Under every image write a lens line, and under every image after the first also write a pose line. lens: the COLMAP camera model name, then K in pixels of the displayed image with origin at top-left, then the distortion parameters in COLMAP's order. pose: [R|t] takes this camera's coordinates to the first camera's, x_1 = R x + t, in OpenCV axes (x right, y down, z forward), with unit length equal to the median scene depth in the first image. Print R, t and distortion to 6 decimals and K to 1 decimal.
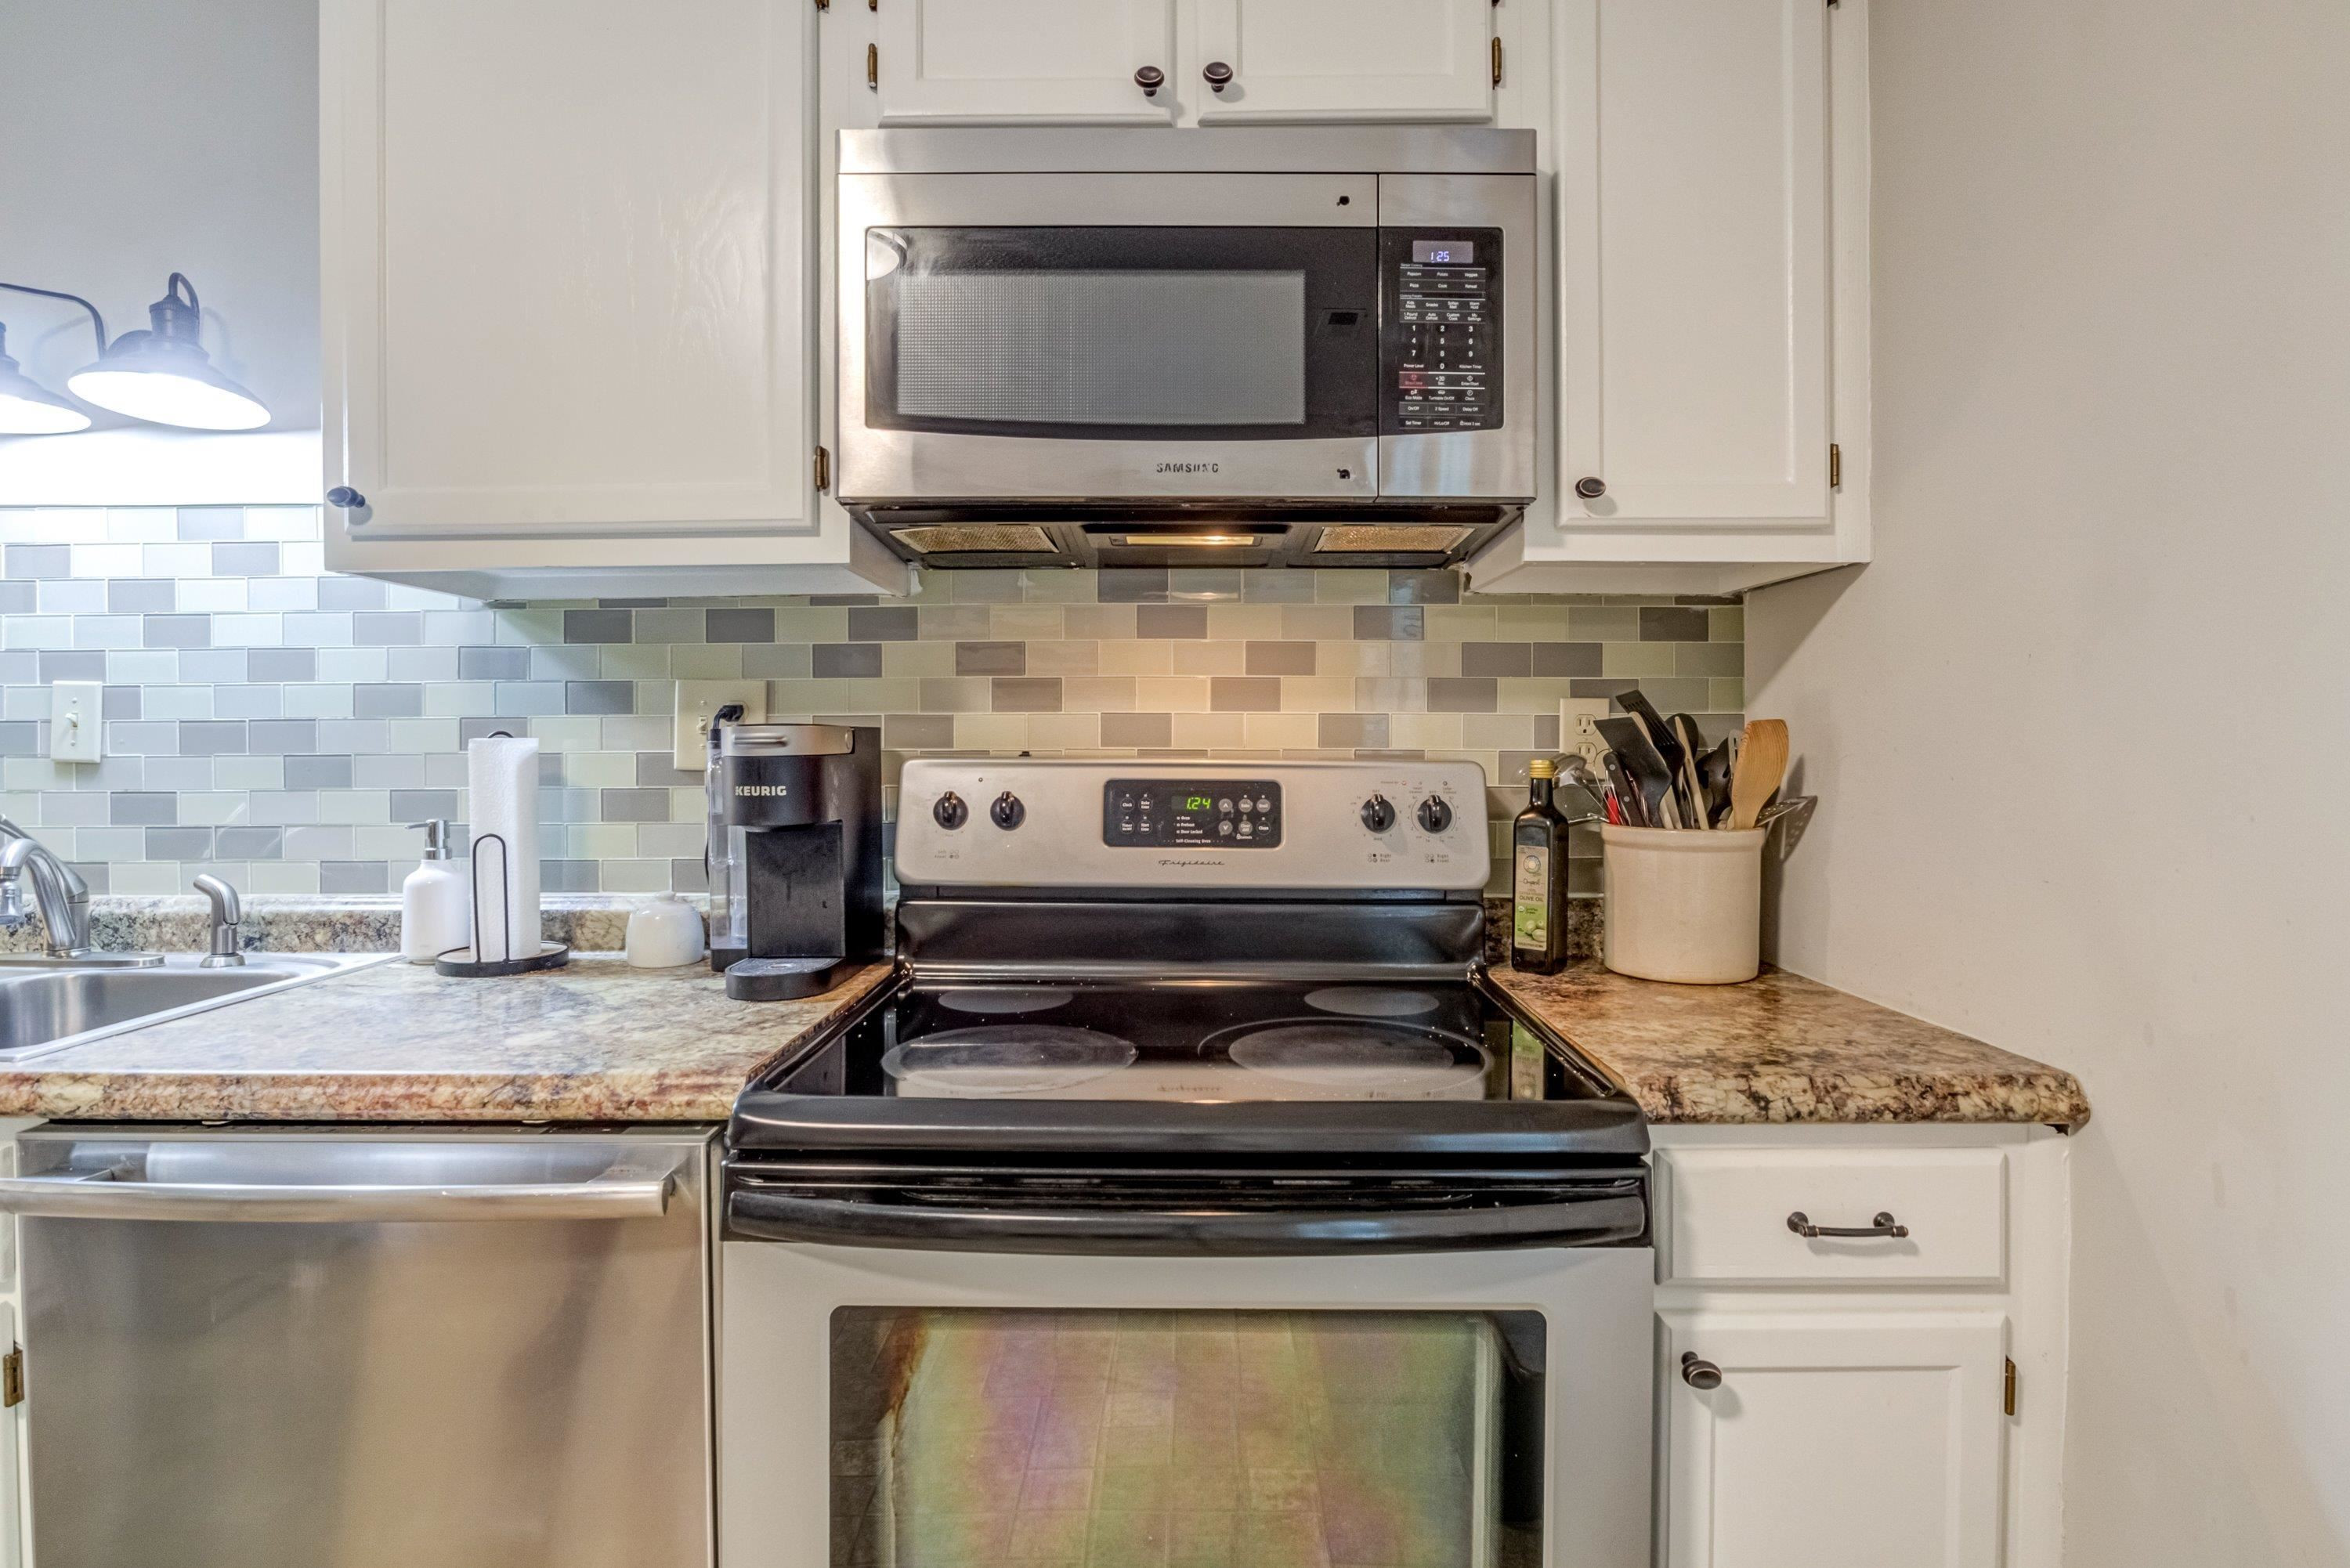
lens RADIAL K [[1213.2, 0, 1177.8], [0, 1213.2, 760.2], [0, 0, 1]] dist [-0.020020, 0.000996]
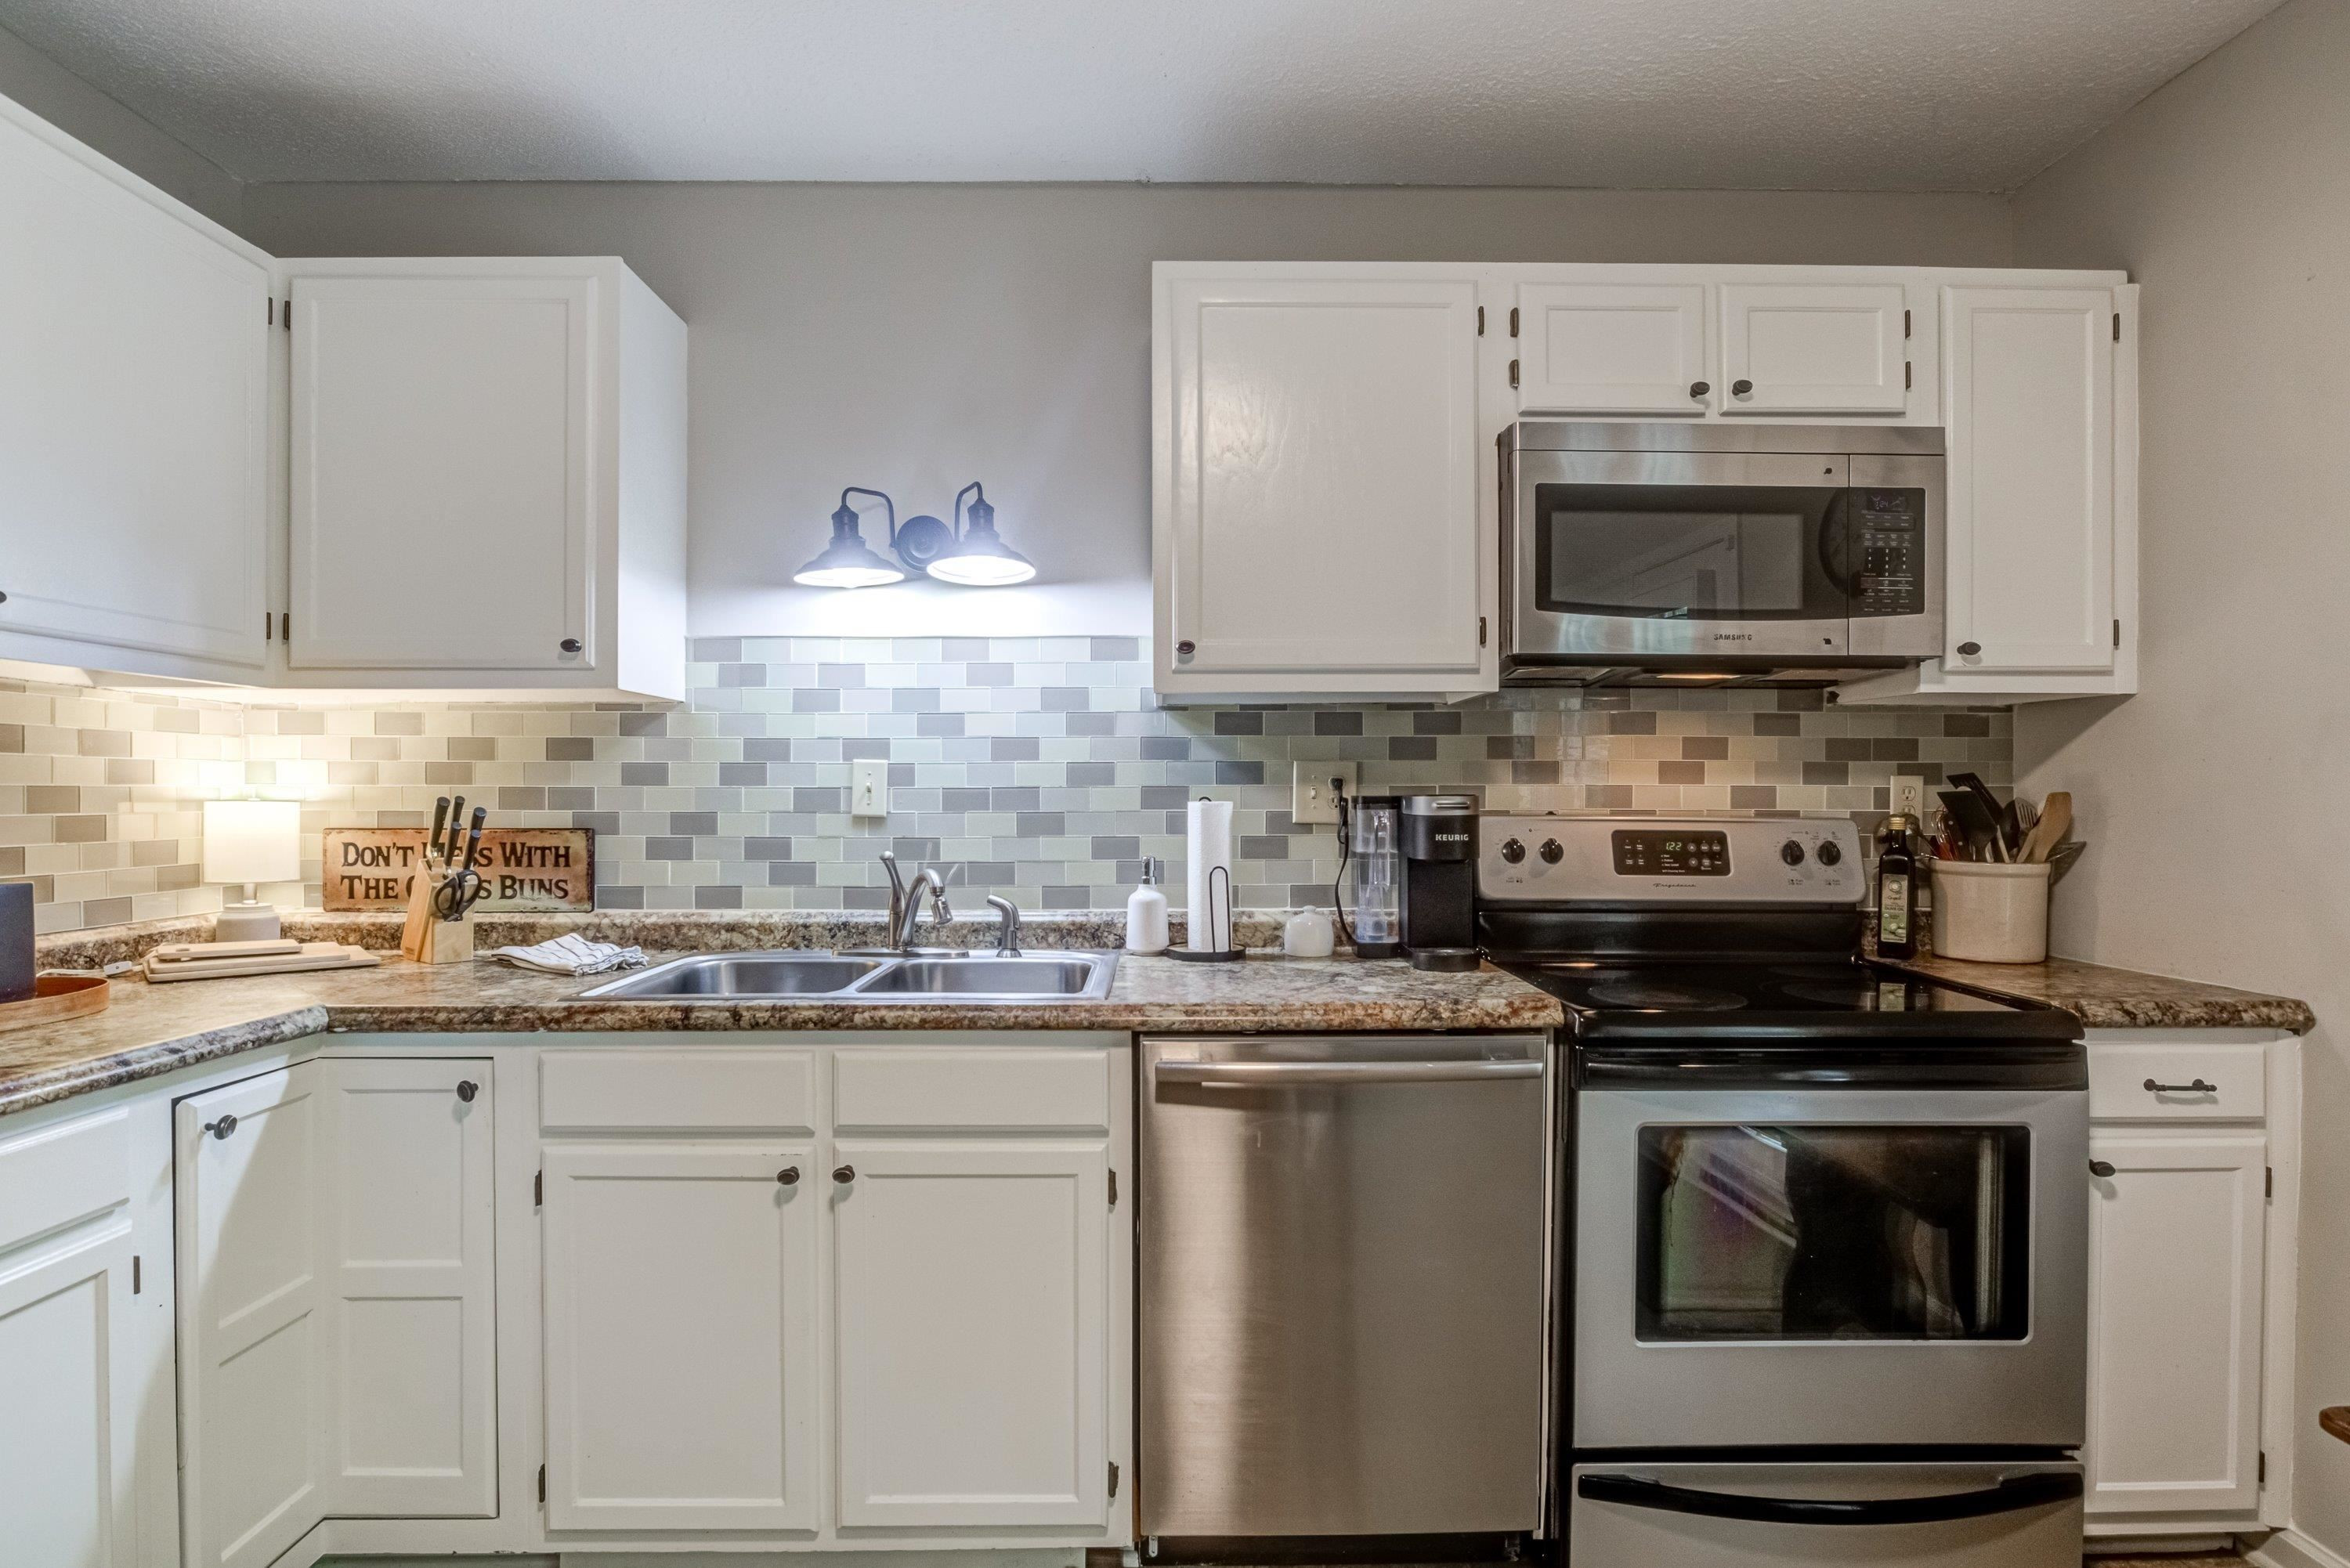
lens RADIAL K [[1184.0, 0, 1181.0], [0, 1184.0, 805.2], [0, 0, 1]] dist [-0.030610, 0.012741]
pose [[0.999814, 0.002562, 0.019118, -0.622289], [-0.002495, 0.999991, -0.003500, -0.008708], [-0.019126, 0.003451, 0.999811, -0.449048]]
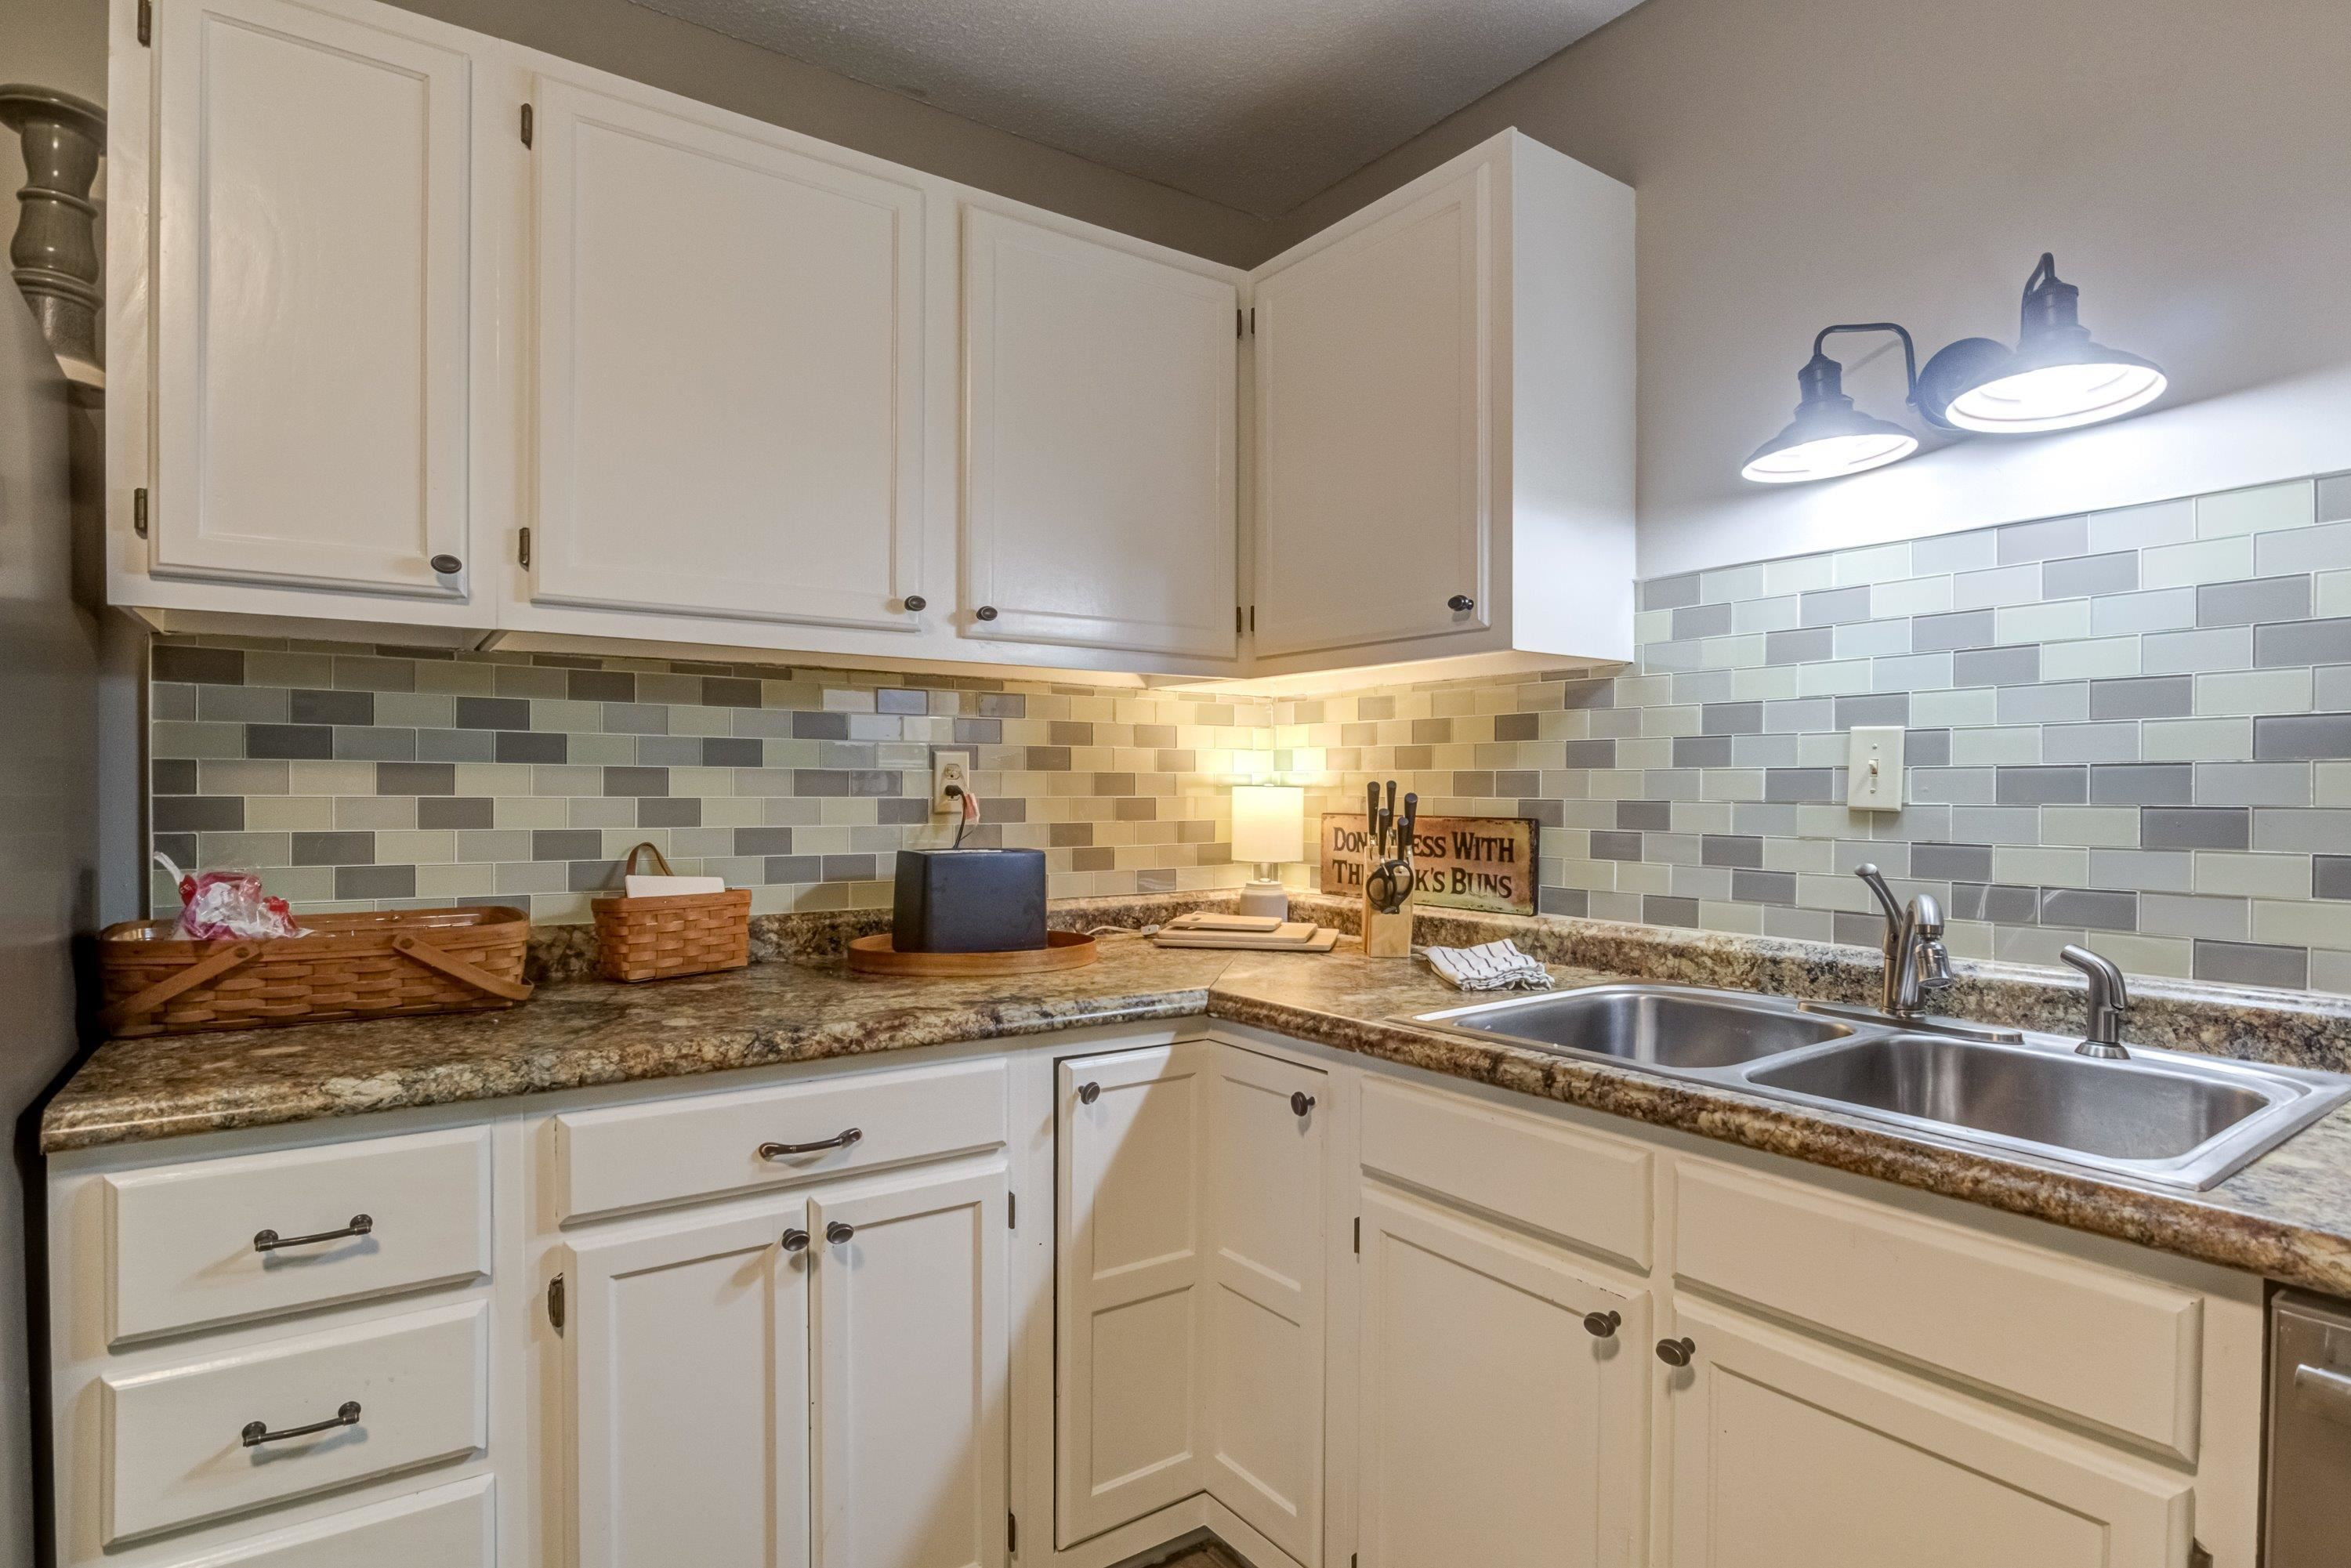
lens RADIAL K [[1213.8, 0, 1171.0], [0, 1213.8, 799.9], [0, 0, 1]] dist [-0.013072, 0.001122]
pose [[0.583452, 0.011869, -0.812061, -0.497947], [-0.011570, 0.999913, 0.006301, -0.006930], [0.812065, 0.005719, 0.583538, -0.031581]]
